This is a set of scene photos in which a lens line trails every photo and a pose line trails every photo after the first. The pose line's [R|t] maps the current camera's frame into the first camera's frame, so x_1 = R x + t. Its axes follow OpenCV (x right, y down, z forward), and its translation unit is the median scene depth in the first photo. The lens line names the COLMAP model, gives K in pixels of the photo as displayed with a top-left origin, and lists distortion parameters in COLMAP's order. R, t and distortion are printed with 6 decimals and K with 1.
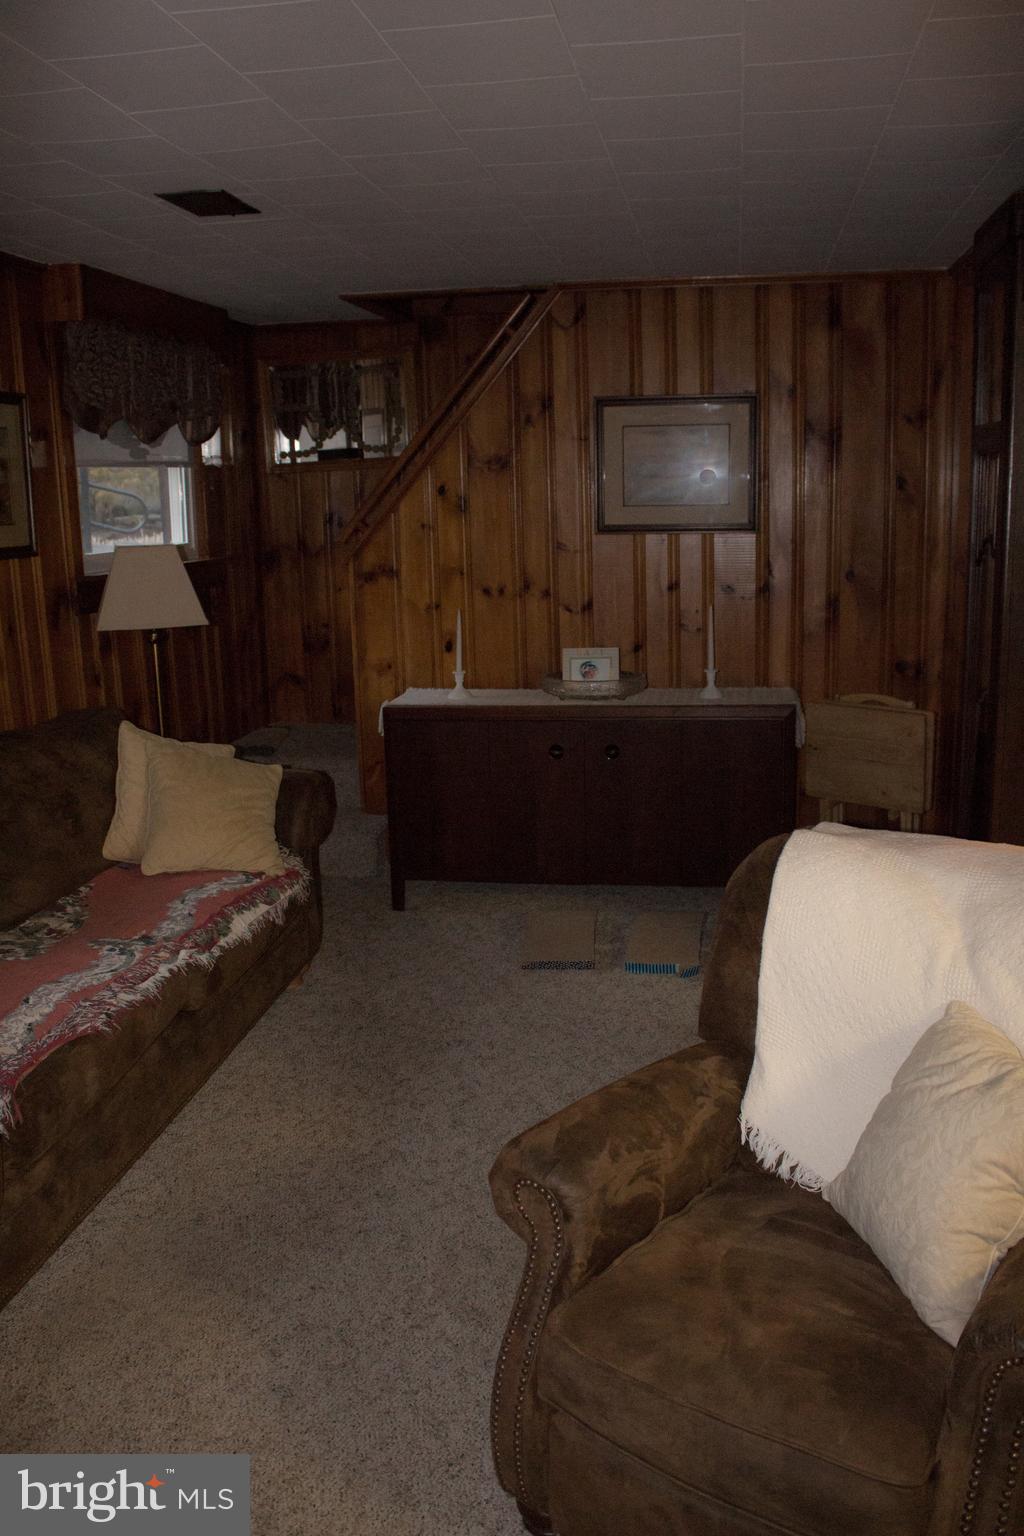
lens RADIAL K [[1297.8, 0, 510.5], [0, 1297.8, 774.3], [0, 0, 1]] dist [-0.150151, 0.114655]
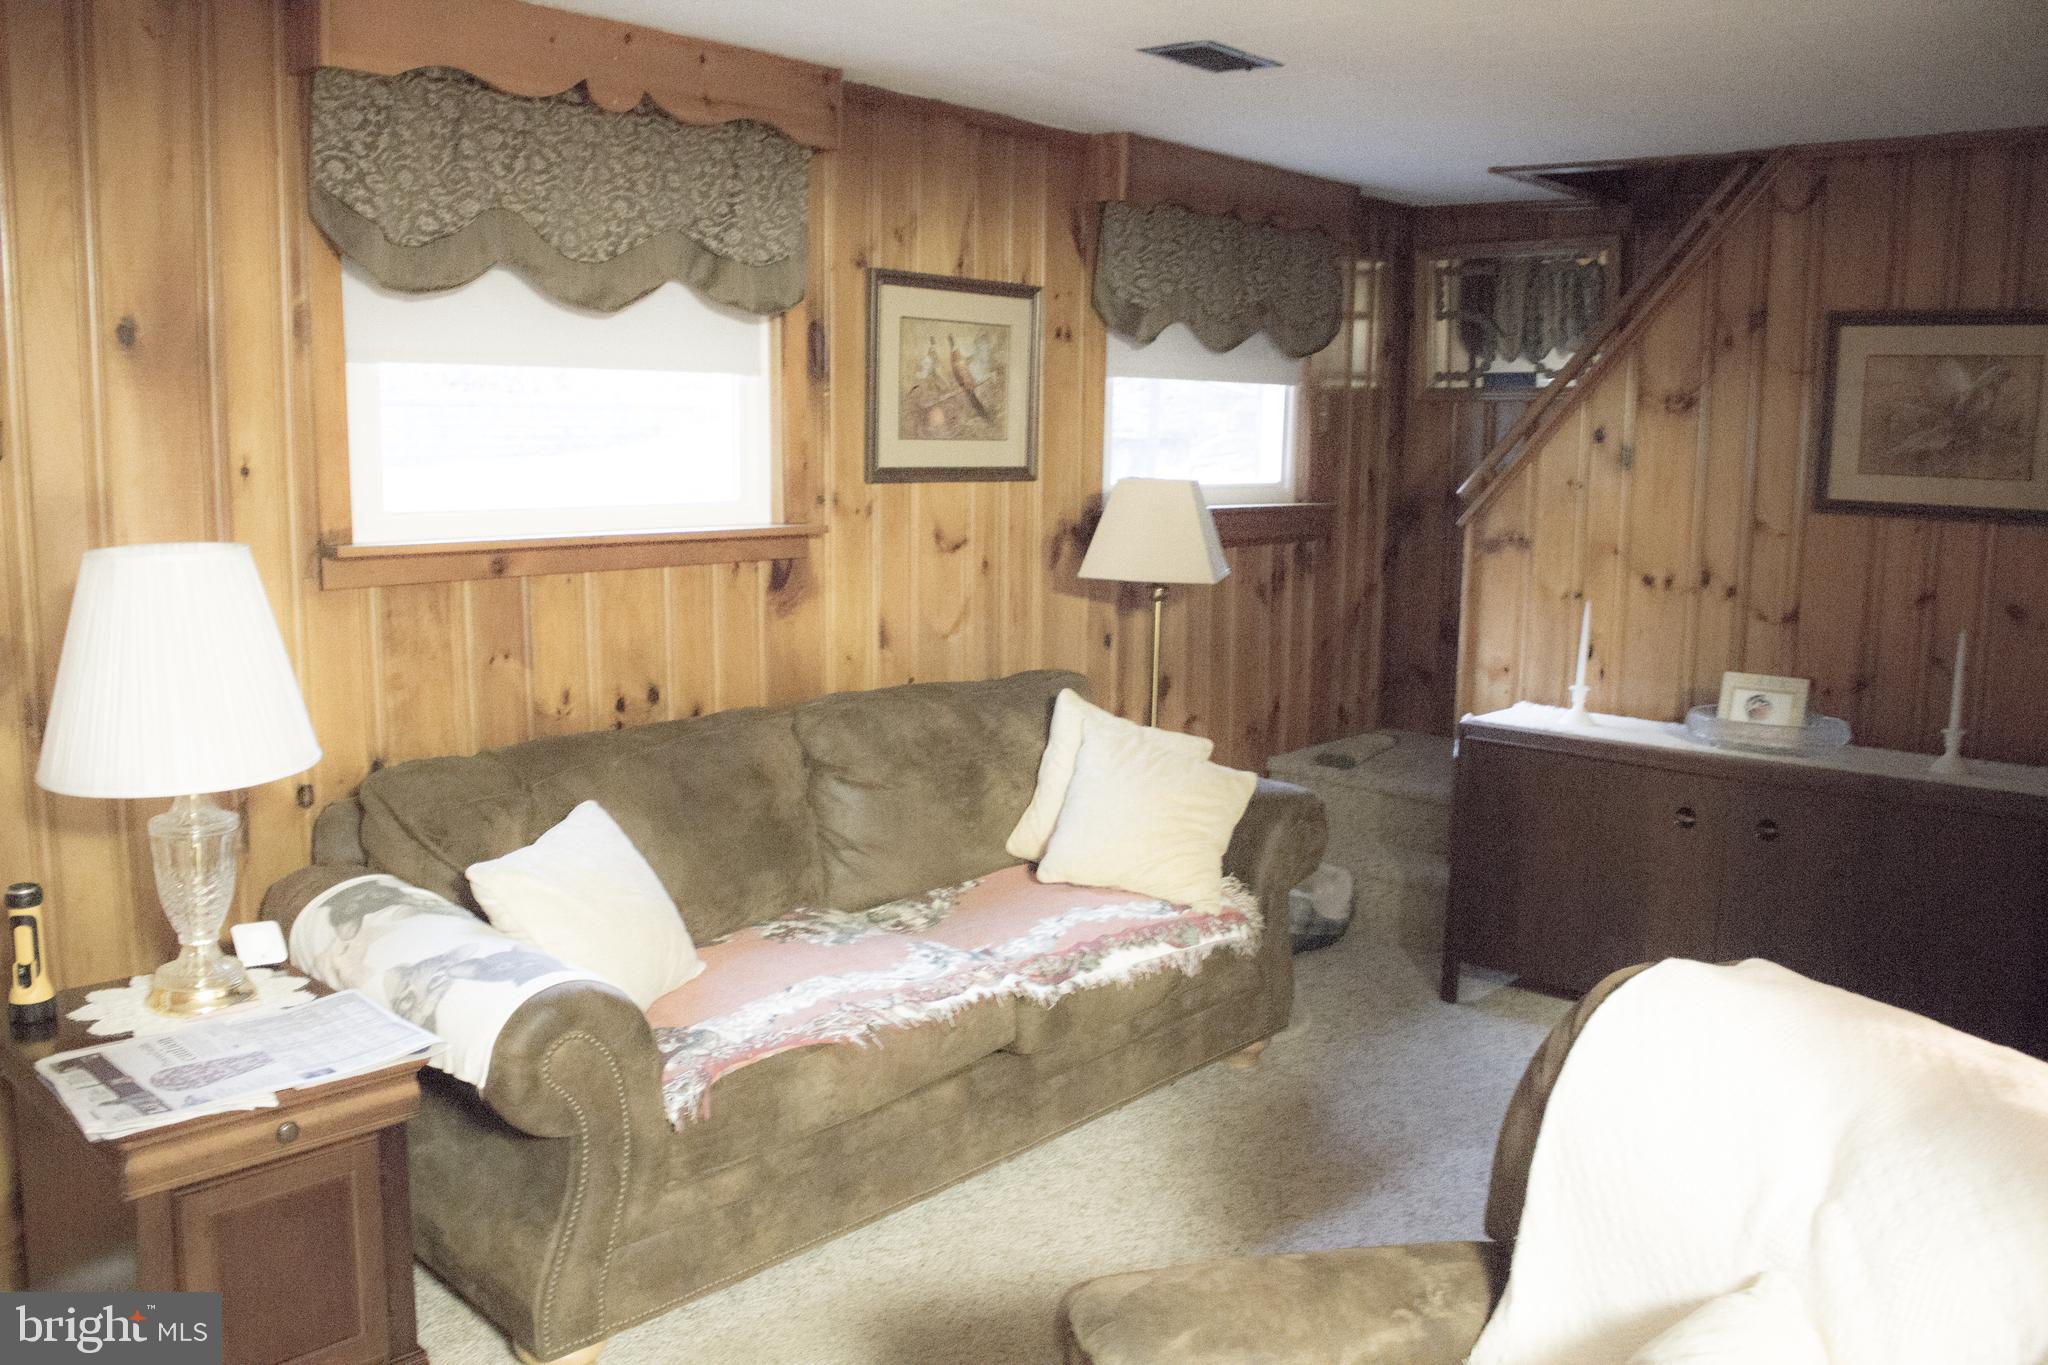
lens RADIAL K [[1730.4, 0, 1016.3], [0, 1730.4, 667.8], [0, 0, 1]] dist [-0.150151, 0.114655]
pose [[0.847512, 0.116465, -0.517841, 0.238212], [-0.154826, 0.987445, -0.031312, -0.016316], [0.507693, 0.106713, 0.854904, 0.051552]]
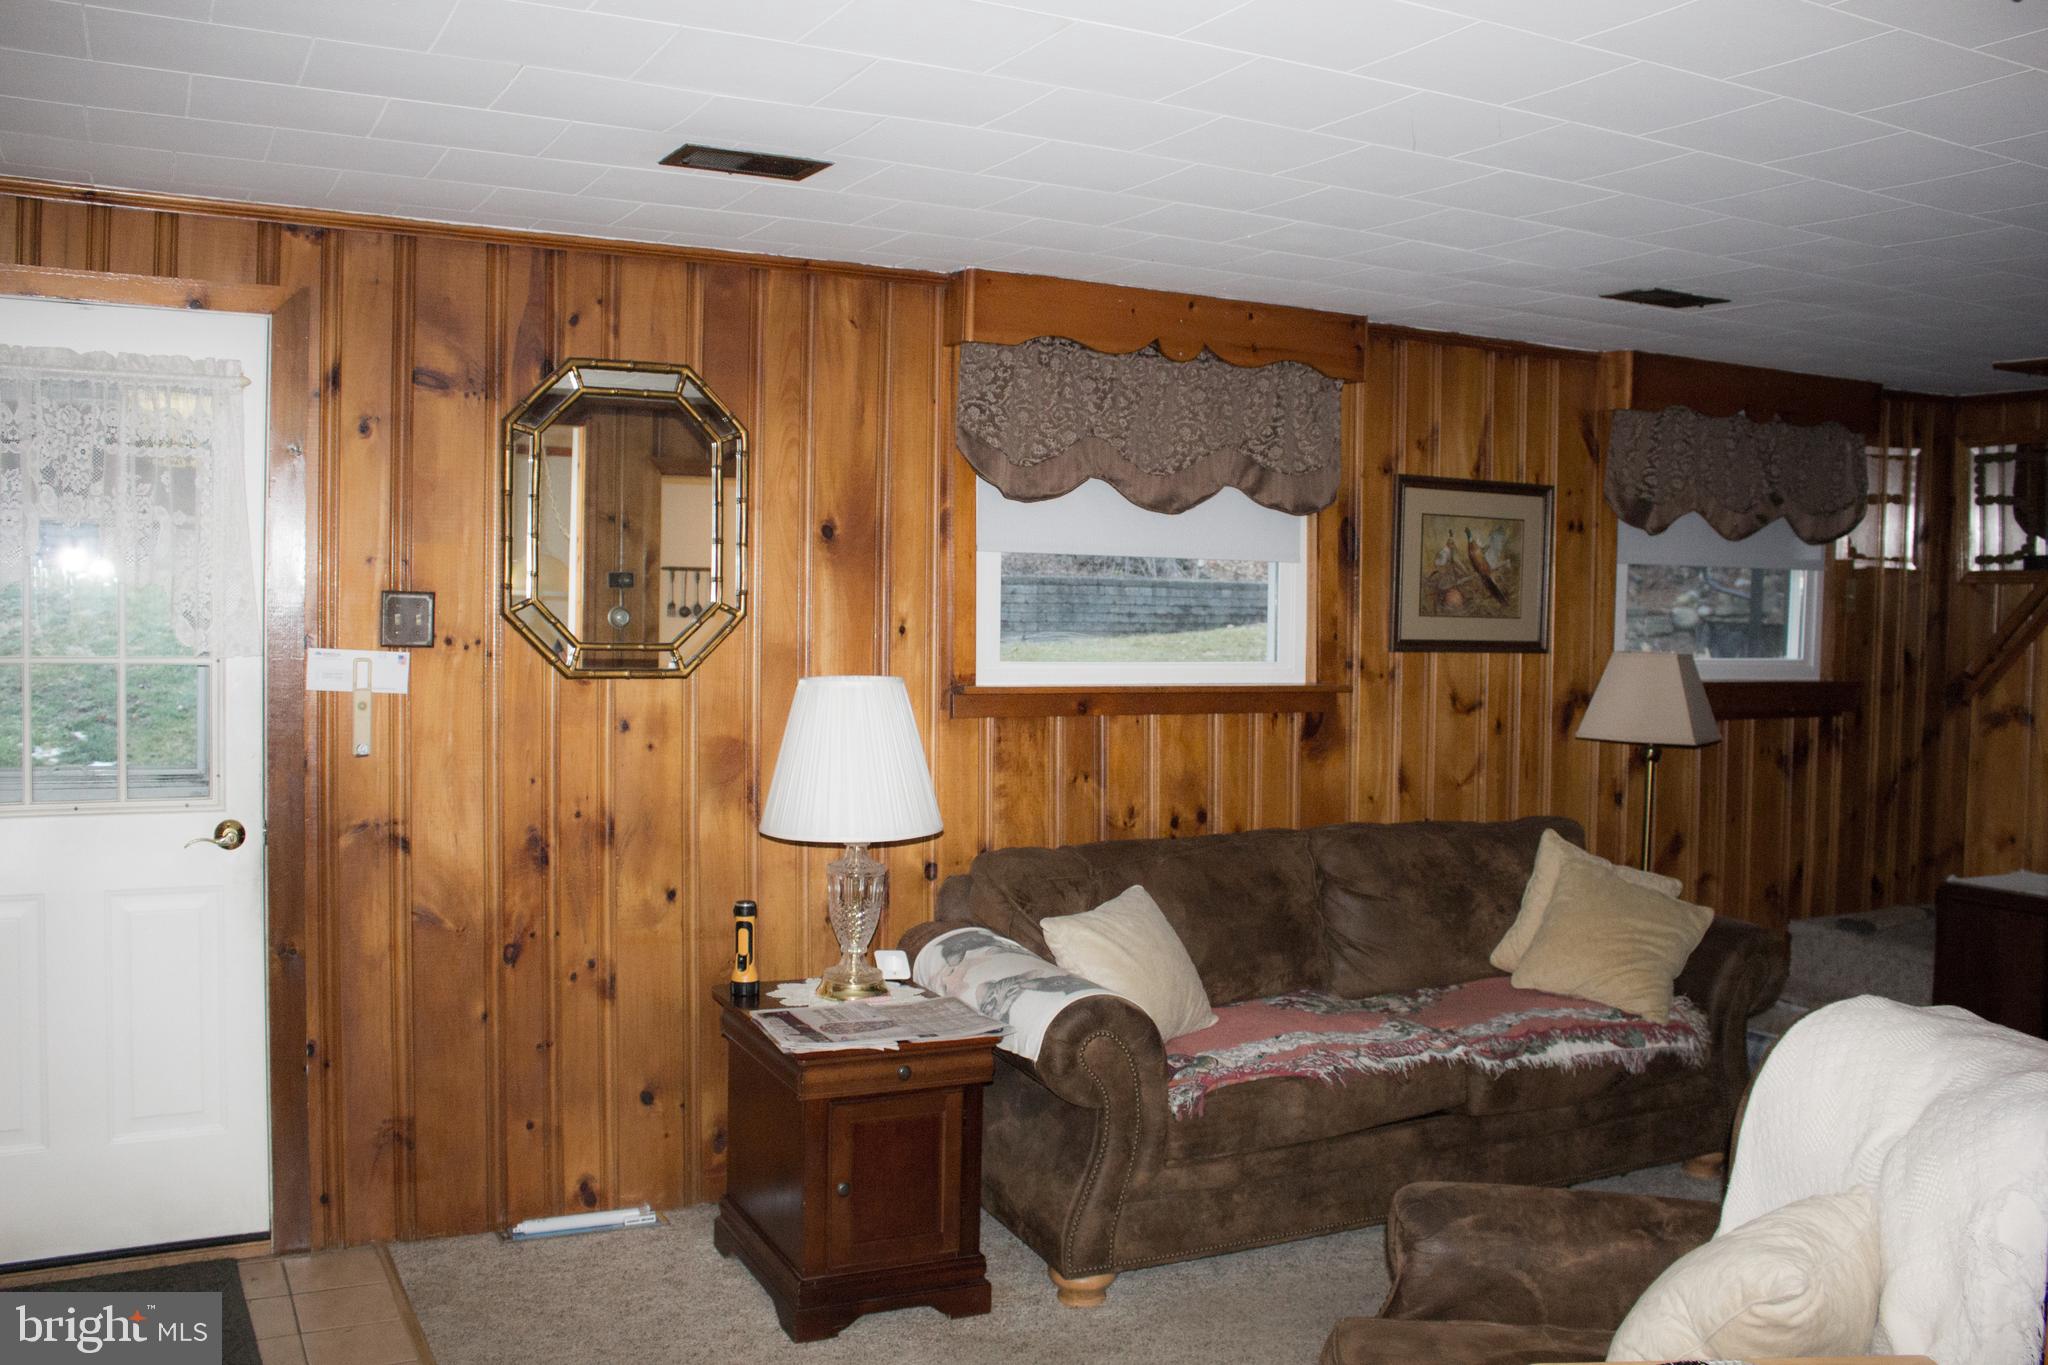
lens RADIAL K [[1887.8, 0, 1024.6], [0, 1887.8, 673.7], [0, 0, 1]] dist [-0.105641, 0.000000]
pose [[0.609914, 0.072875, -0.789110, 0.549957], [-0.207646, 0.975668, -0.070389, 0.024202], [0.764780, 0.206787, 0.610206, -0.162269]]
